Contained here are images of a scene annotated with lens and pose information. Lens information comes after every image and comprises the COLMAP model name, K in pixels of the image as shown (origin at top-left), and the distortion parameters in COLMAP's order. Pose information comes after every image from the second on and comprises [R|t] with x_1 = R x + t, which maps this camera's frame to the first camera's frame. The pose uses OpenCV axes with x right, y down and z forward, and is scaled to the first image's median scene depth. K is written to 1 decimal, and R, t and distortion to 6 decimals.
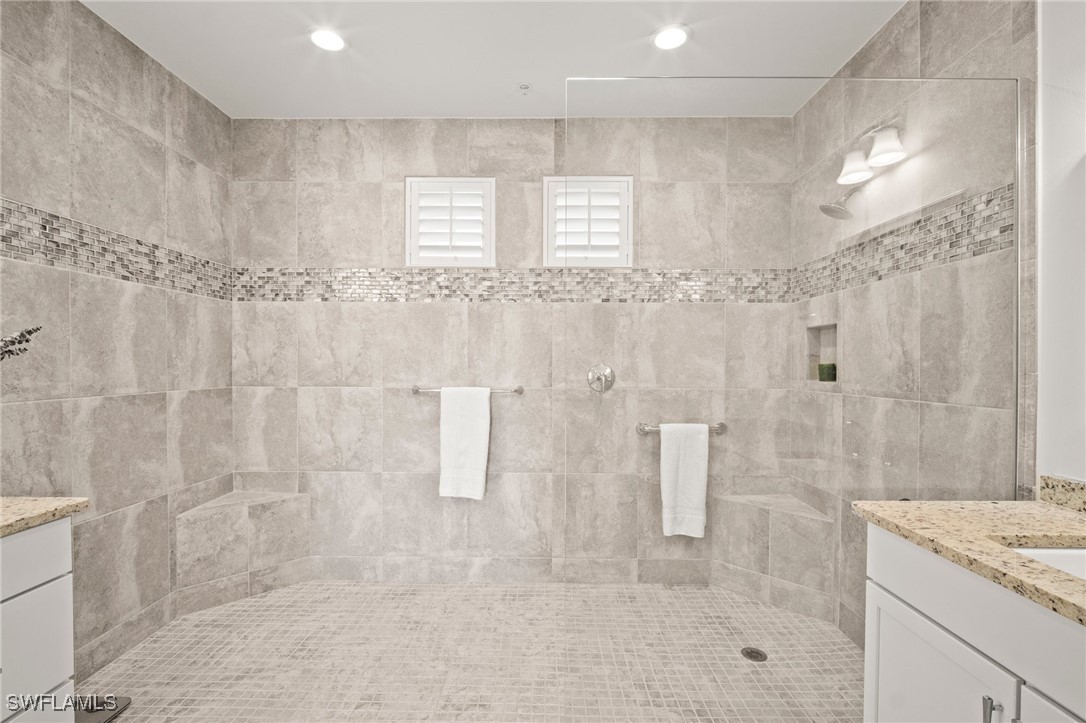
lens RADIAL K [[500.5, 0, 539.1], [0, 500.5, 369.6], [0, 0, 1]] dist [0.002271, -0.008329]
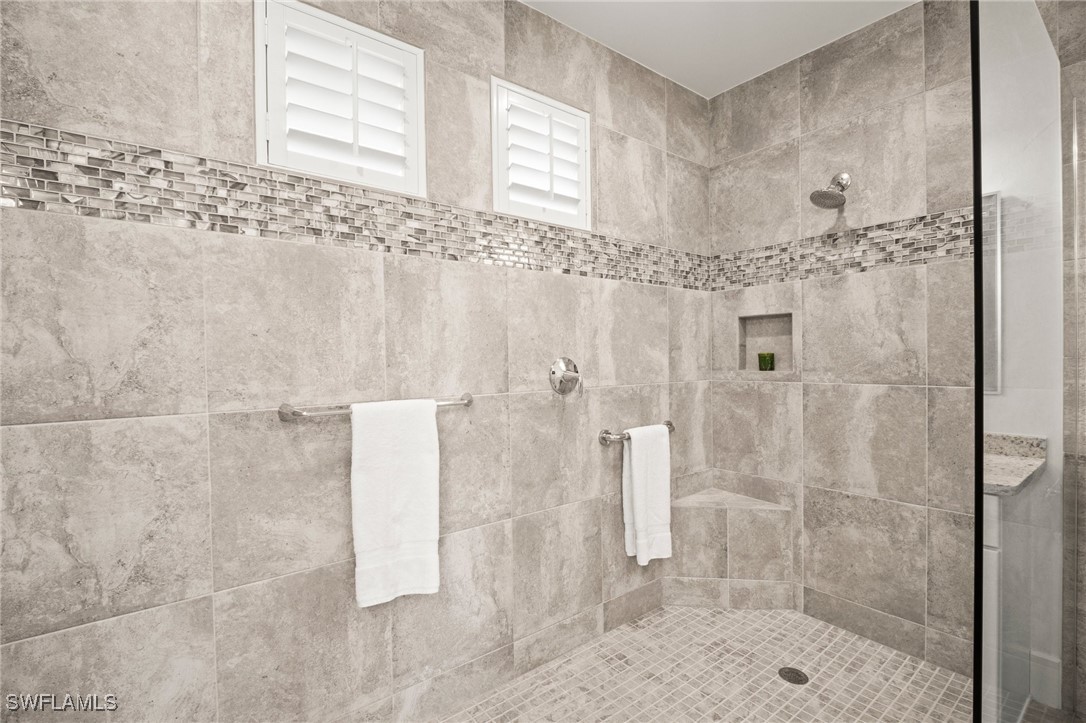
lens RADIAL K [[500.5, 0, 542.3], [0, 500.5, 366.7], [0, 0, 1]] dist [0.002271, -0.008329]
pose [[0.780847, -0.025909, 0.624184, -0.362439], [0.023650, 0.999649, 0.011907, -0.006591], [-0.624274, 0.005465, 0.781186, 0.443668]]
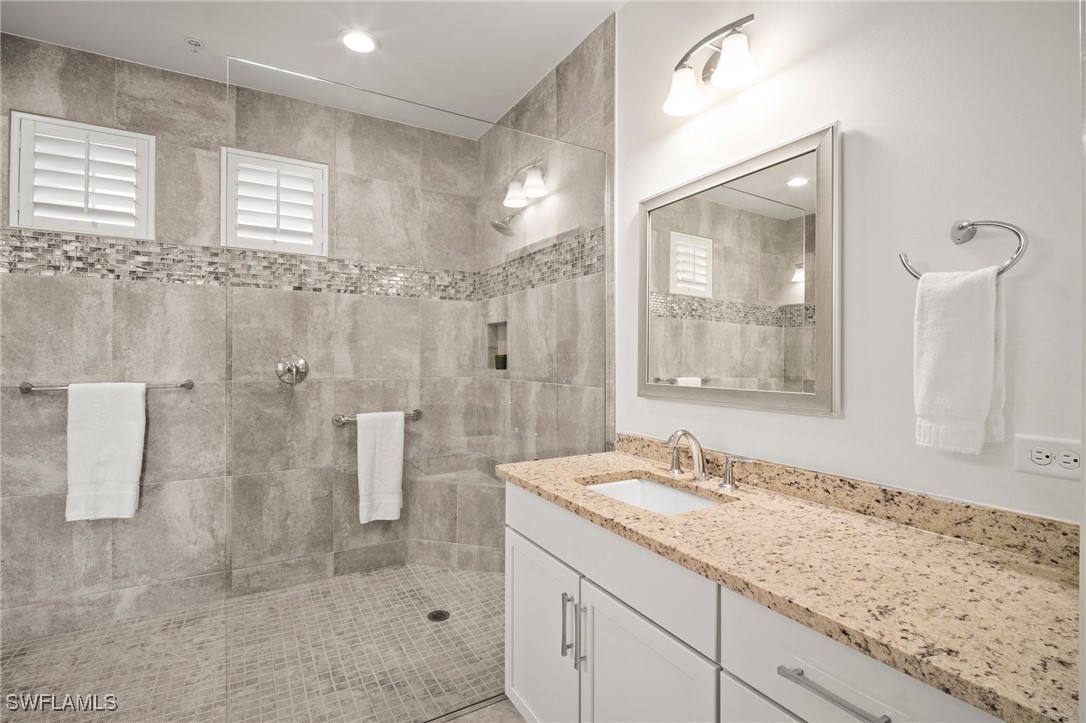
lens RADIAL K [[500.5, 0, 539.5], [0, 500.5, 354.7], [0, 0, 1]] dist [0.002271, -0.008329]
pose [[0.858907, 0.000972, 0.512130, 0.039805], [0.004962, 0.999935, -0.010219, 0.000744], [-0.512107, 0.011318, 0.858847, -0.060095]]
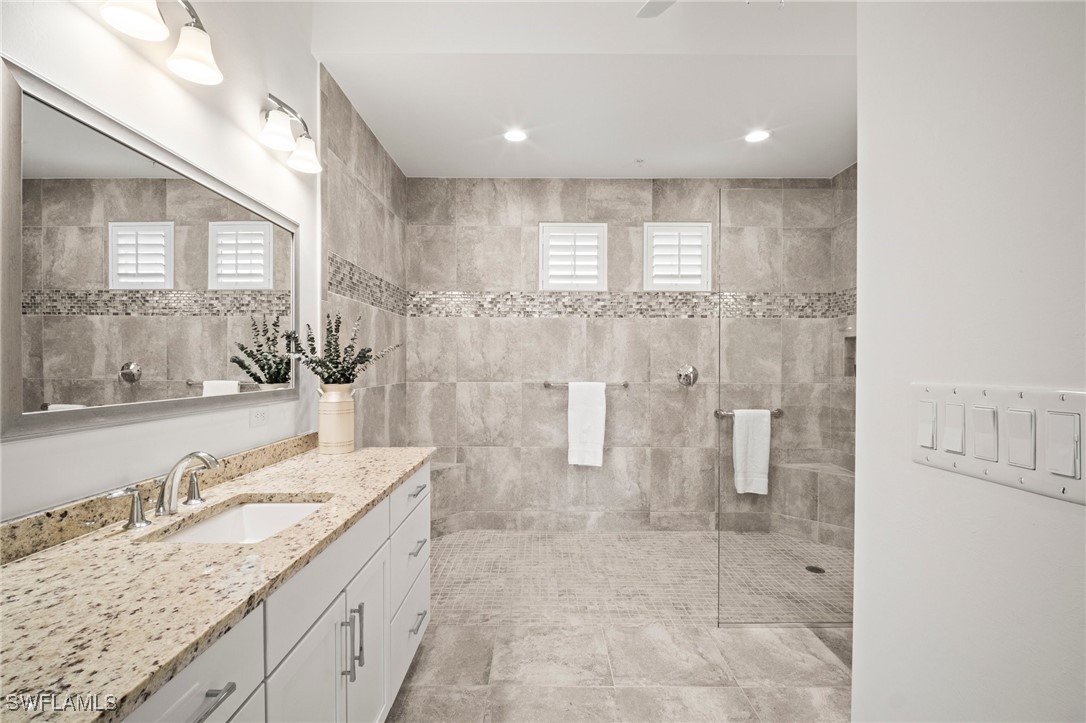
lens RADIAL K [[500.5, 0, 537.7], [0, 500.5, 368.0], [0, 0, 1]] dist [0.002271, -0.008329]
pose [[0.999964, -0.000578, 0.008511, -0.283158], [0.000599, 0.999997, -0.002477, 0.000877], [-0.008509, 0.002482, 0.999961, -0.316256]]
